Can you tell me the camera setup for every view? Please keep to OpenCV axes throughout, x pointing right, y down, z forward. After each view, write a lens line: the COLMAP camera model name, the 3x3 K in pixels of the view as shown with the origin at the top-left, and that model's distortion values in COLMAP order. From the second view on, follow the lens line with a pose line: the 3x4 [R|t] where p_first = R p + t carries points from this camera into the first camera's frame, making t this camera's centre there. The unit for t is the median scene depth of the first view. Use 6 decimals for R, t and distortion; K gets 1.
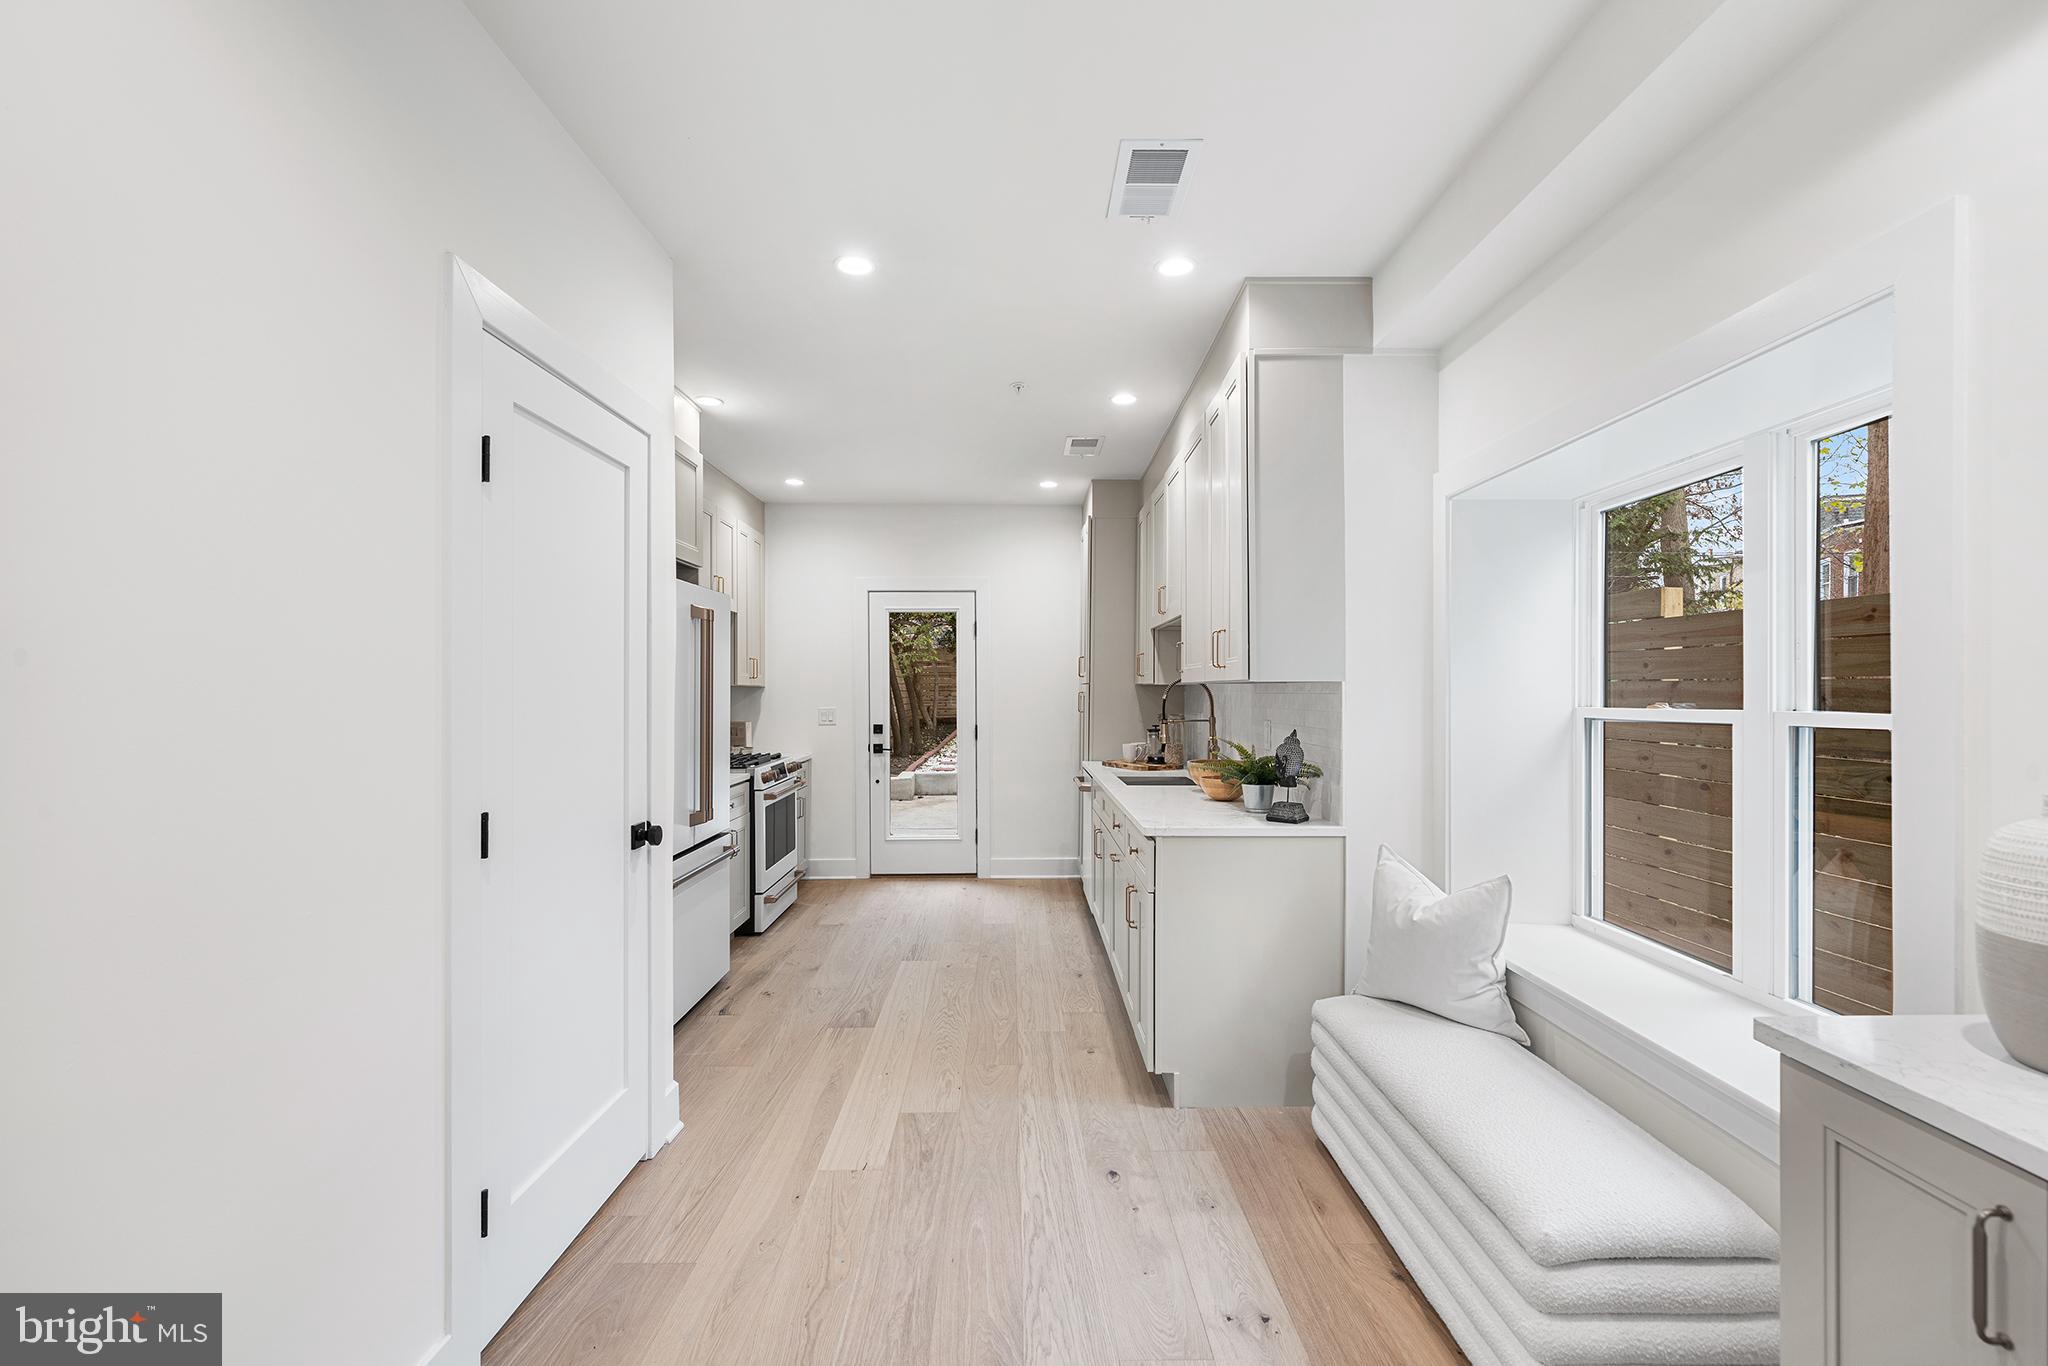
lens RADIAL K [[919.2, 0, 1024.0], [0, 919.2, 683.0], [0, 0, 1]] dist [0.000727, 0.000014]
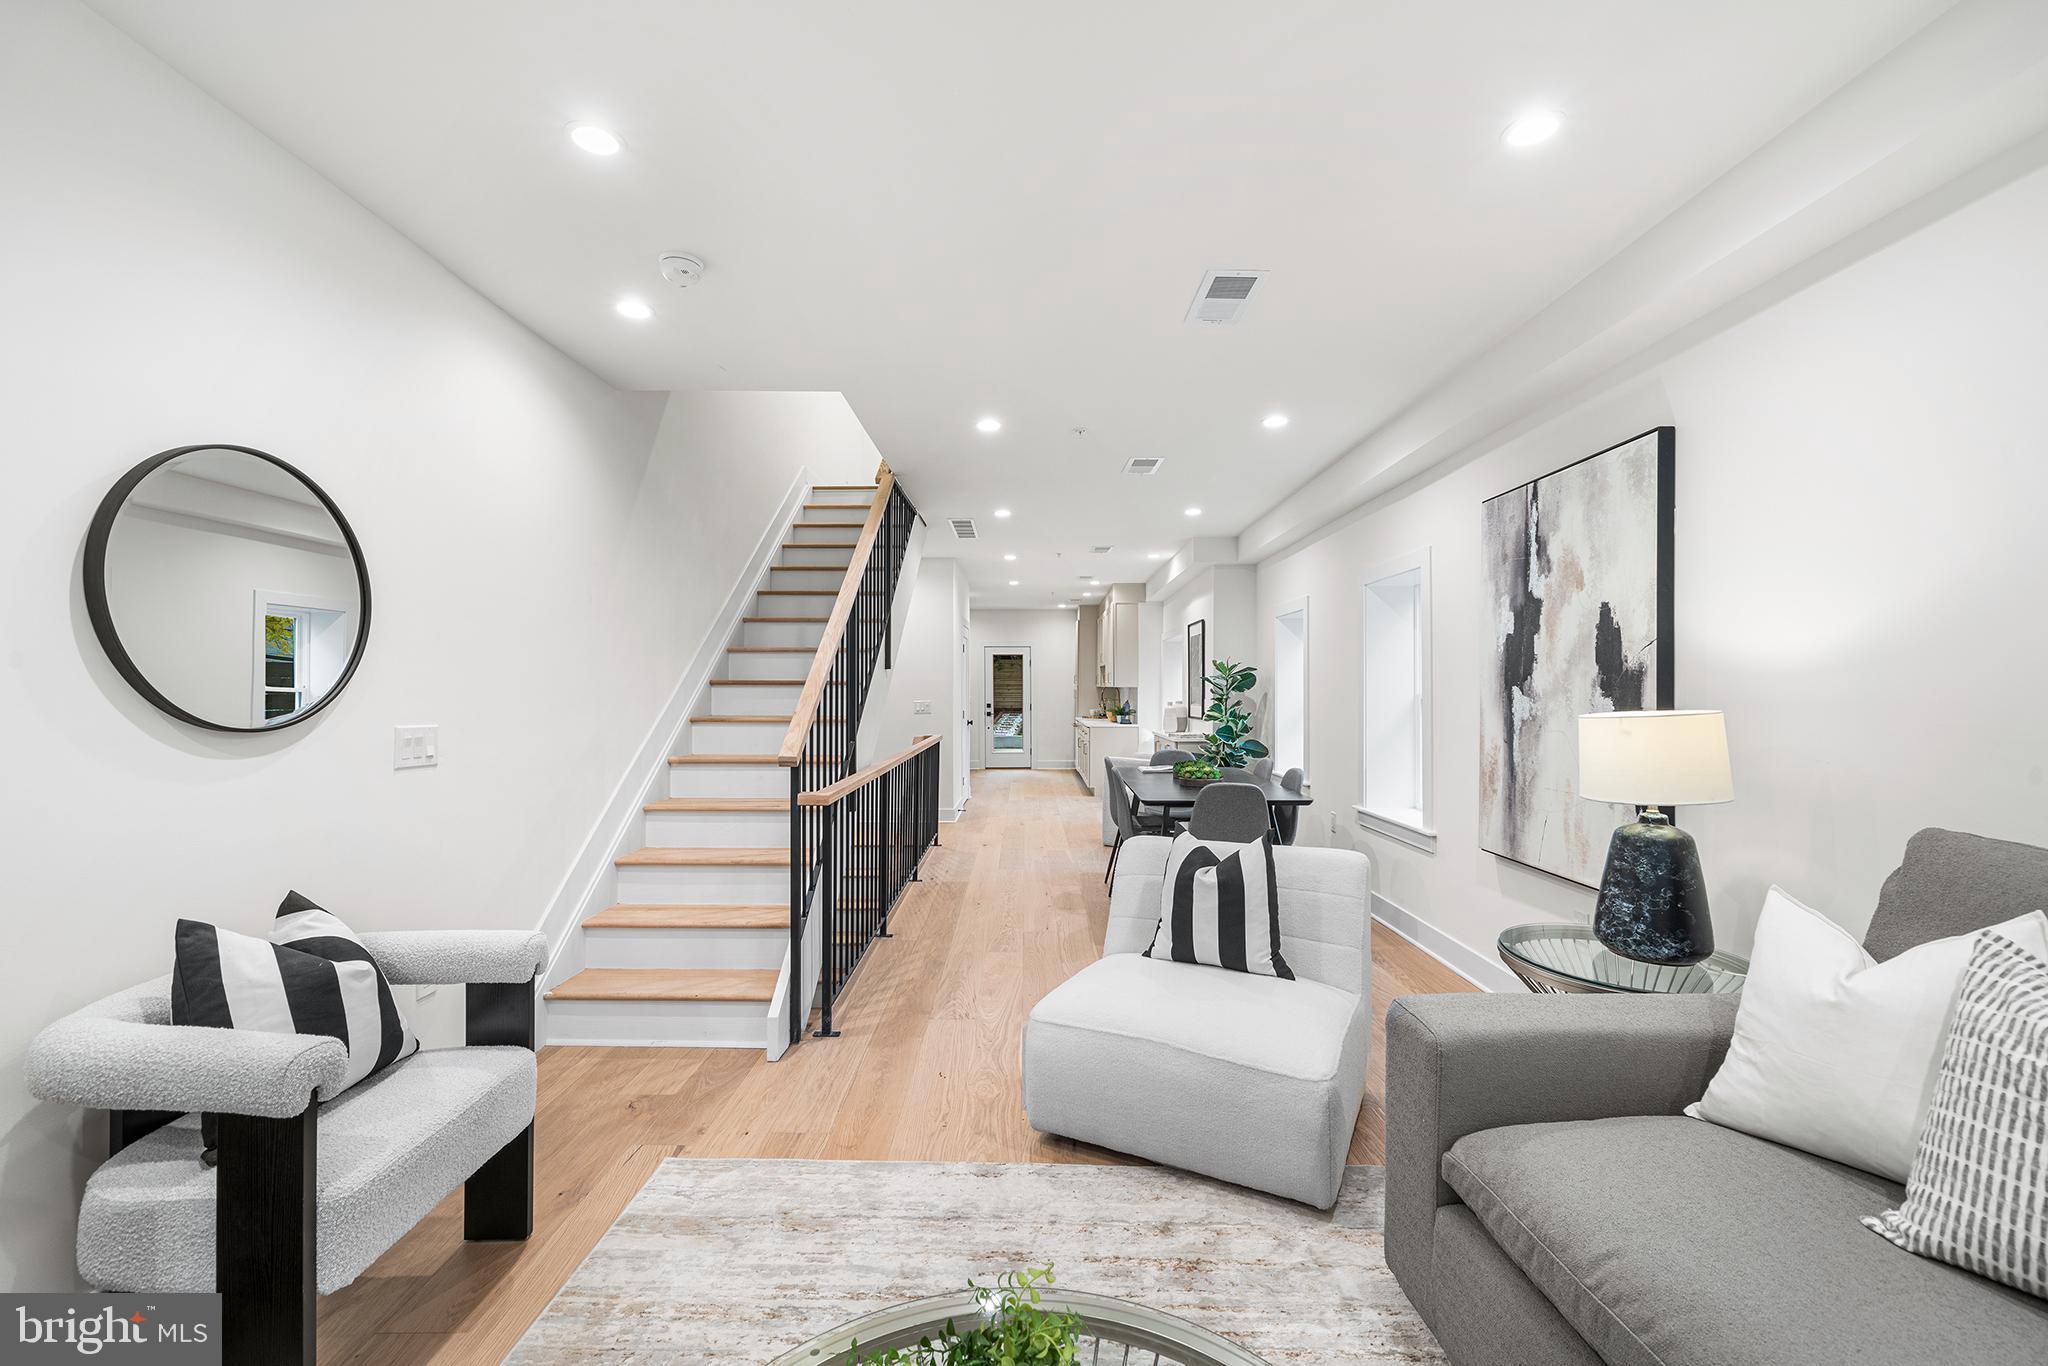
lens RADIAL K [[809.6, 0, 1018.8], [0, 809.6, 692.2], [0, 0, 1]] dist [0.013978, 0.000125]
pose [[0.999676, 0.001095, -0.025412, -0.034386], [-0.000806, 0.999935, 0.011365, -0.008643], [0.025422, -0.011341, 0.999612, -1.187866]]
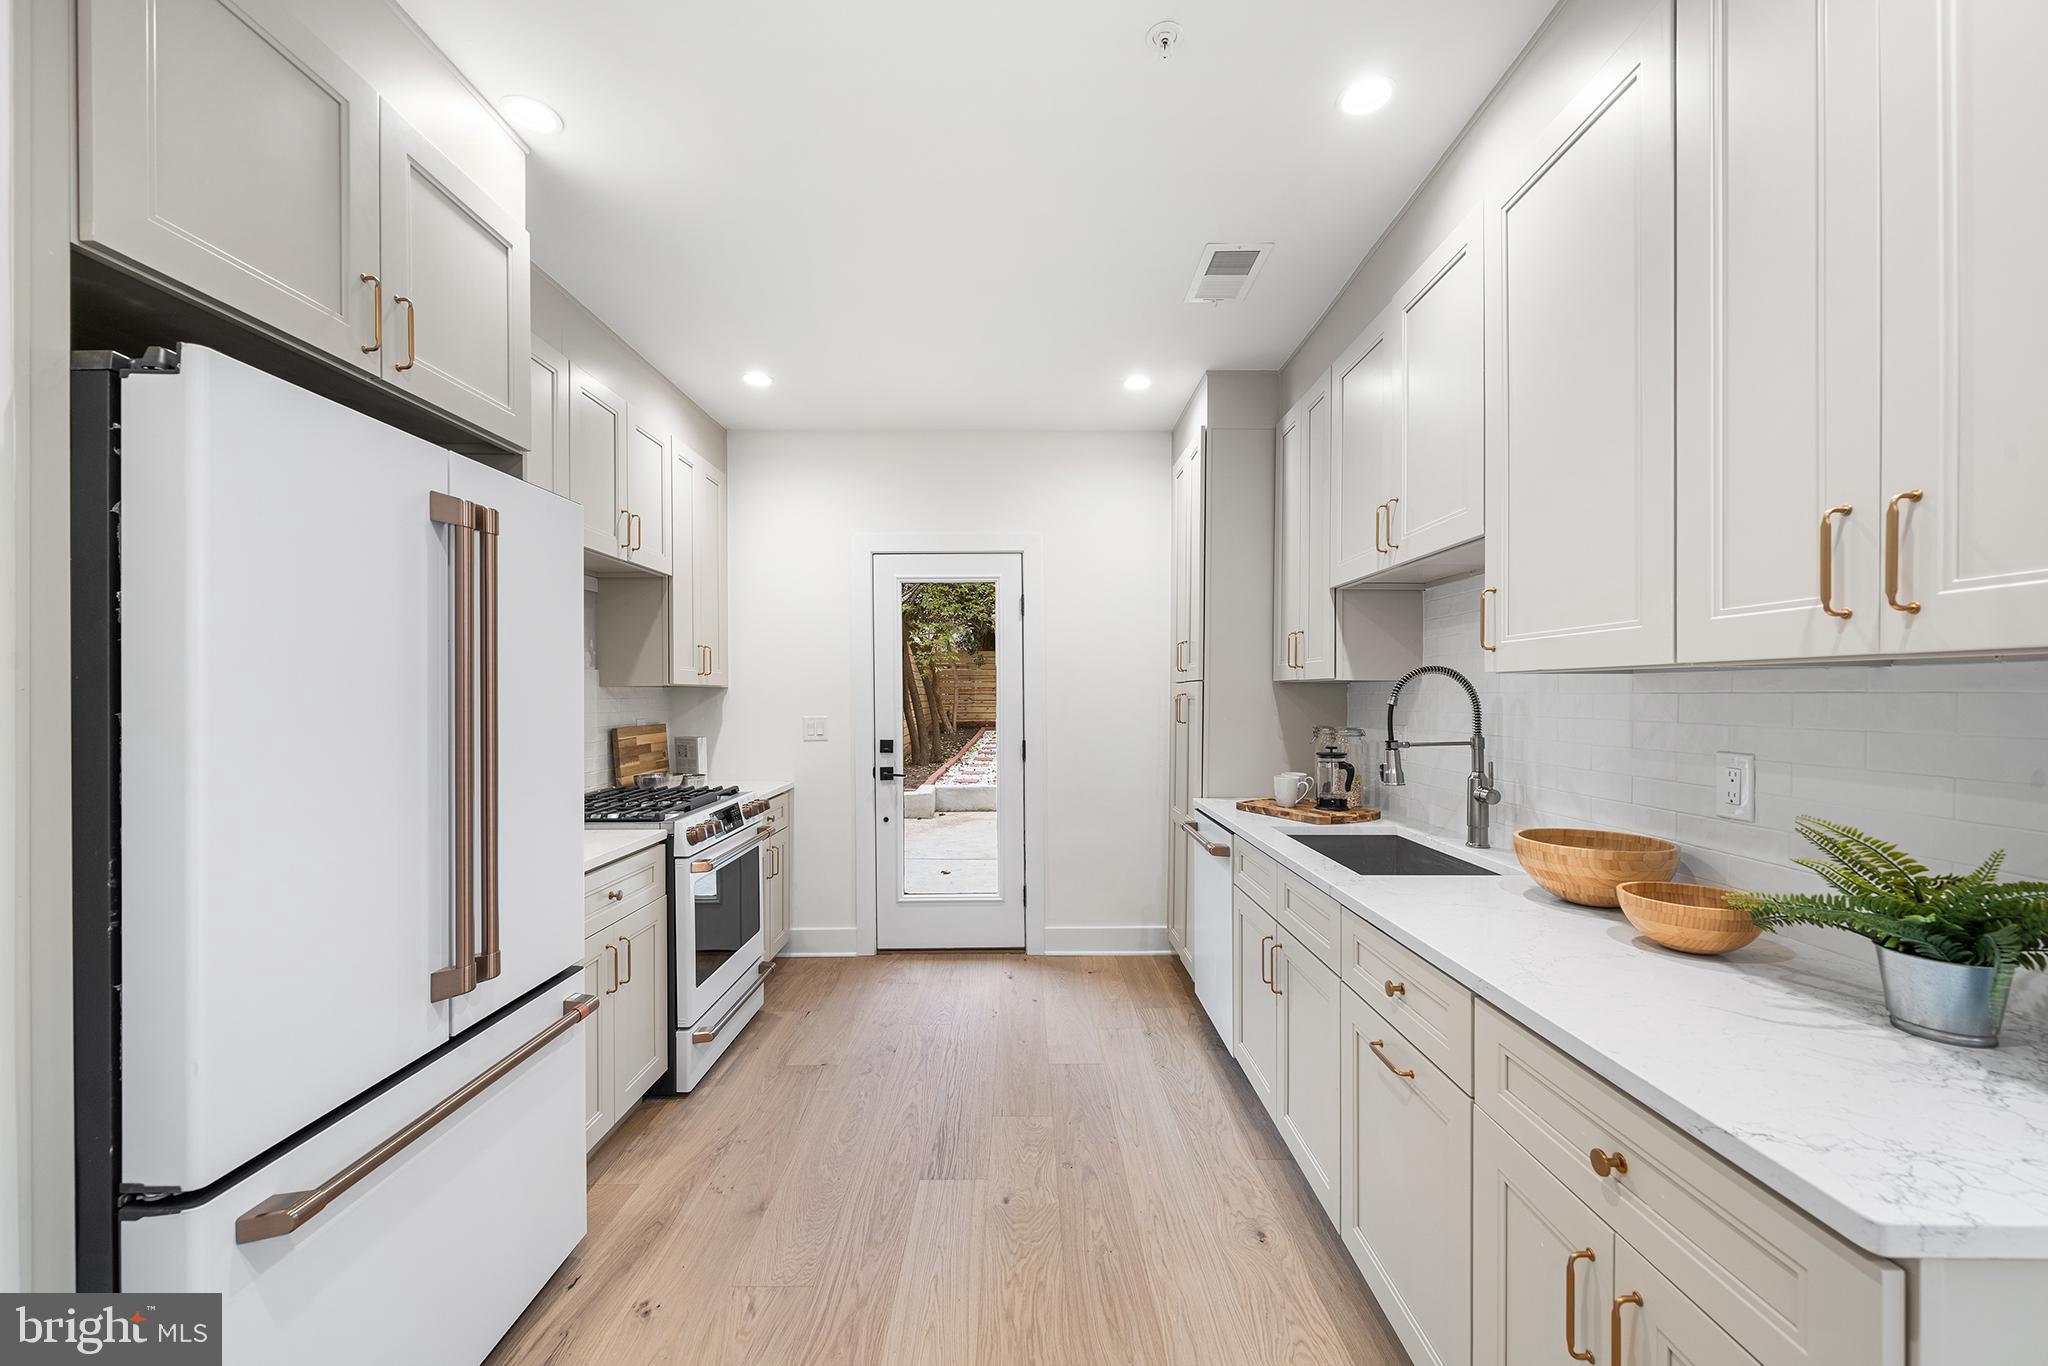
lens RADIAL K [[809.6, 0, 1018.8], [0, 809.6, 692.2], [0, 0, 1]] dist [0.013978, 0.000125]
pose [[0.999928, -0.003167, -0.011609, -0.053686], [0.003231, 0.999980, 0.005472, 0.005475], [0.011591, -0.005509, 0.999918, 0.410984]]
